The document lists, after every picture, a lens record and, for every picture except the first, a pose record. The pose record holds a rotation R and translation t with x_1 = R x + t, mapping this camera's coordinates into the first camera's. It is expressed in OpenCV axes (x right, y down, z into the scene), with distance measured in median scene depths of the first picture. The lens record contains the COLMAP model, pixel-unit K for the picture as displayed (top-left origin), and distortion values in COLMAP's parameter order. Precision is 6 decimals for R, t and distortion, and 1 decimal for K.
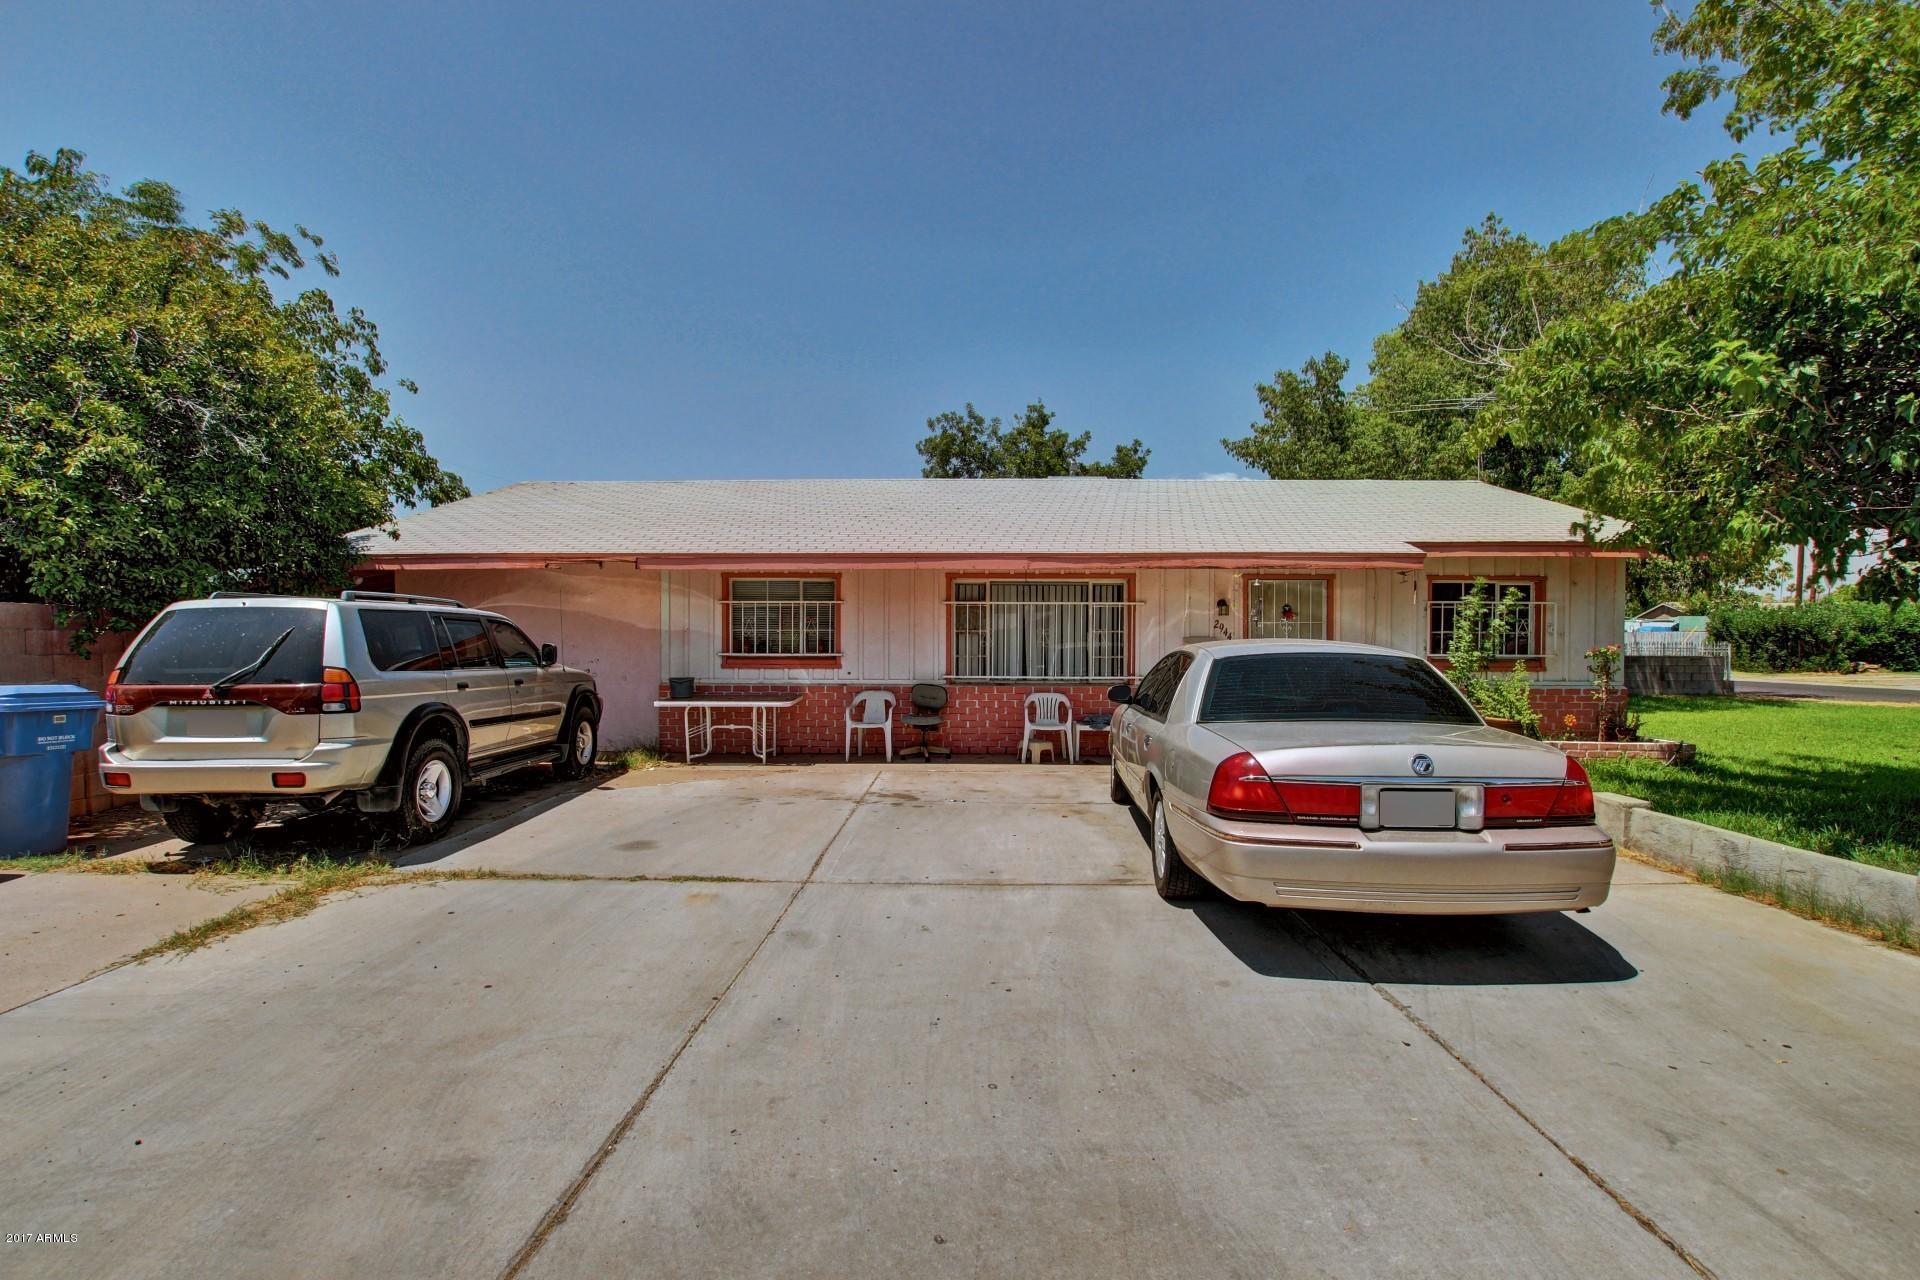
lens RADIAL K [[861.3, 0, 960.0], [0, 861.3, 640.0], [0, 0, 1]] dist [-0.024929, 0.000582]
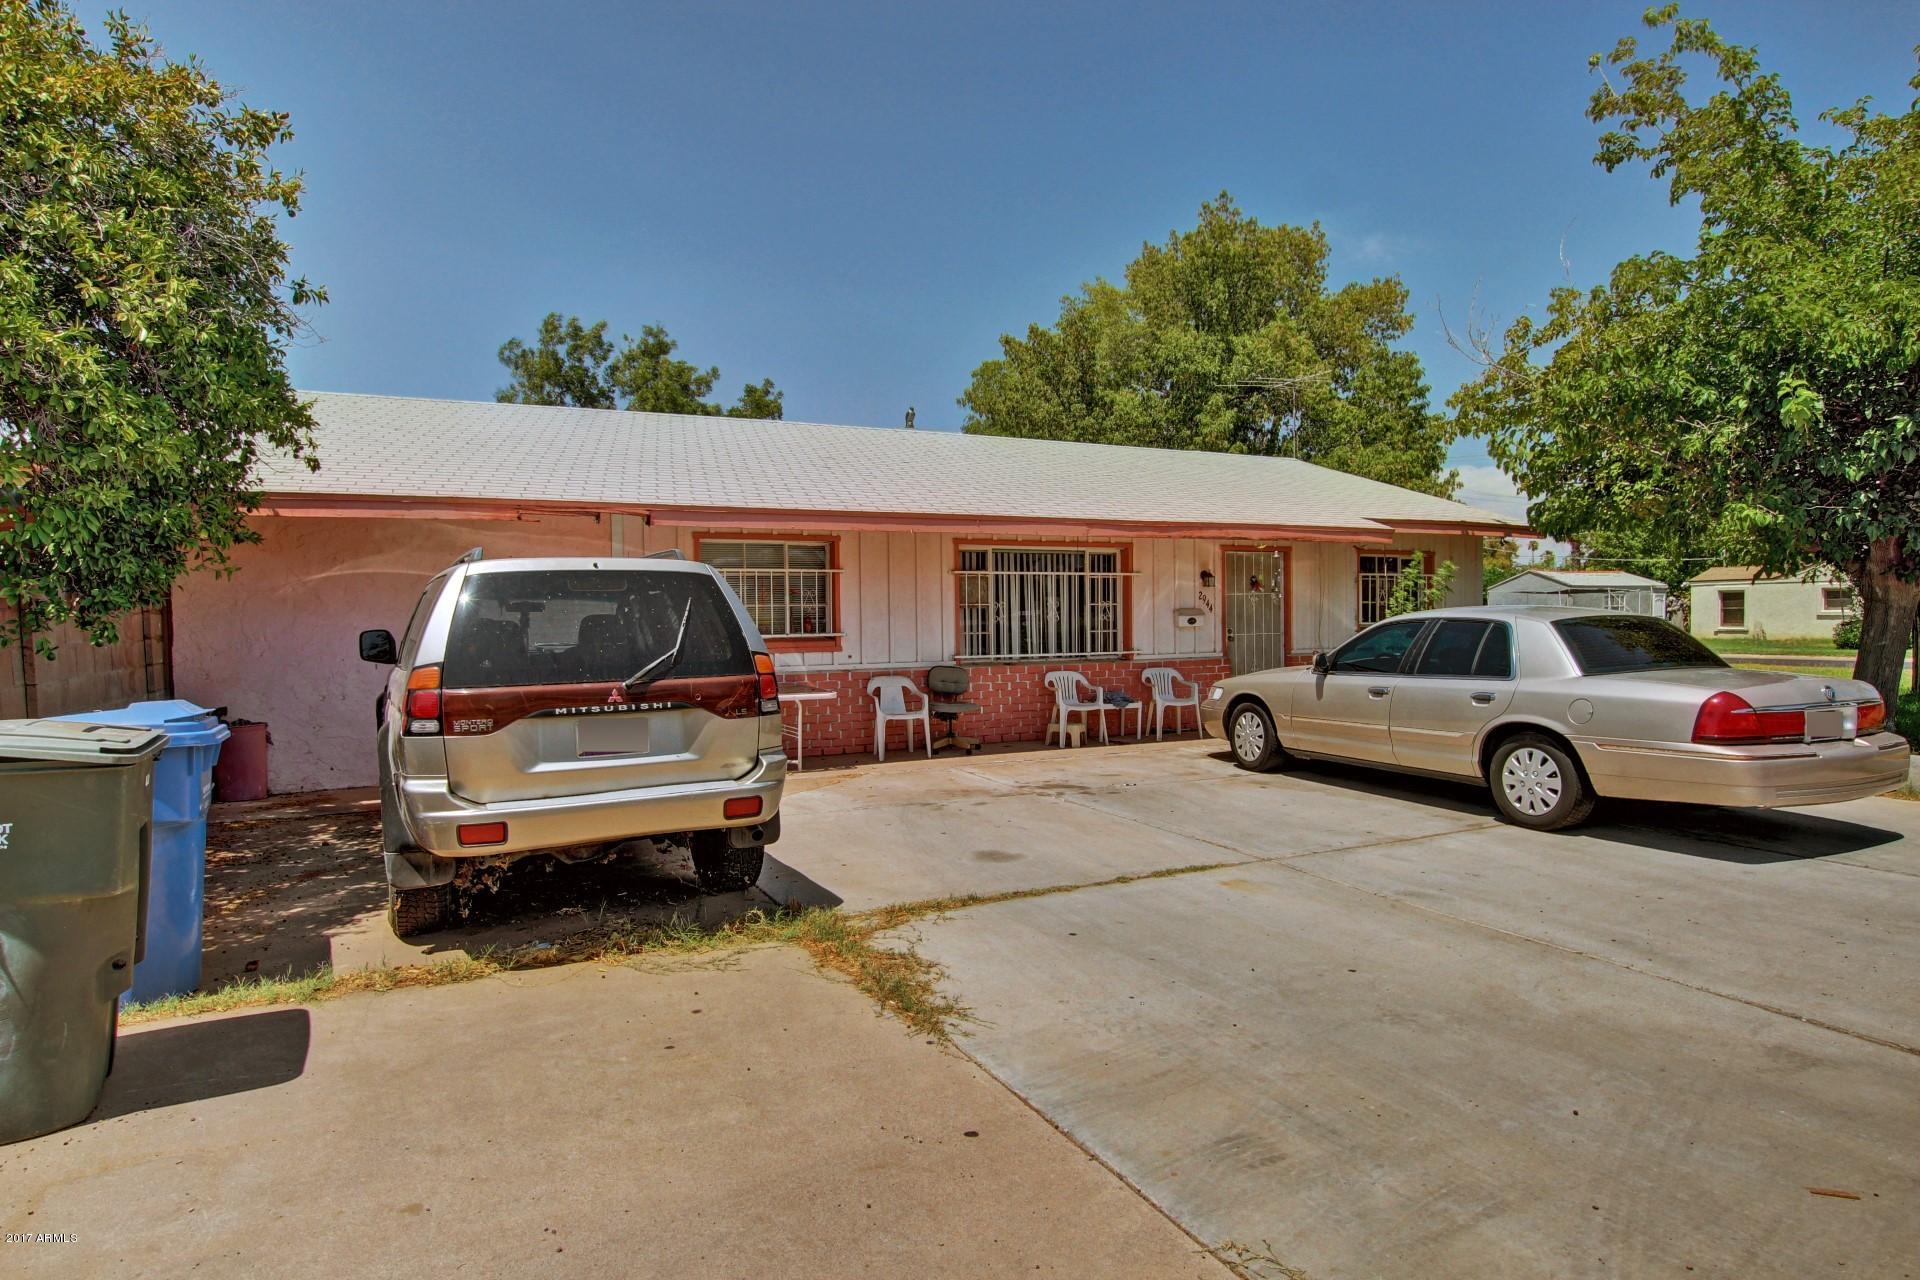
lens RADIAL K [[1041.7, 0, 960.0], [0, 1041.7, 640.0], [0, 0, 1]] dist [-0.022519, 0.000660]
pose [[0.894400, -0.023398, 0.446655, -0.497217], [0.014999, 0.999638, 0.022330, 0.001709], [-0.447015, -0.013273, 0.894428, 0.056700]]
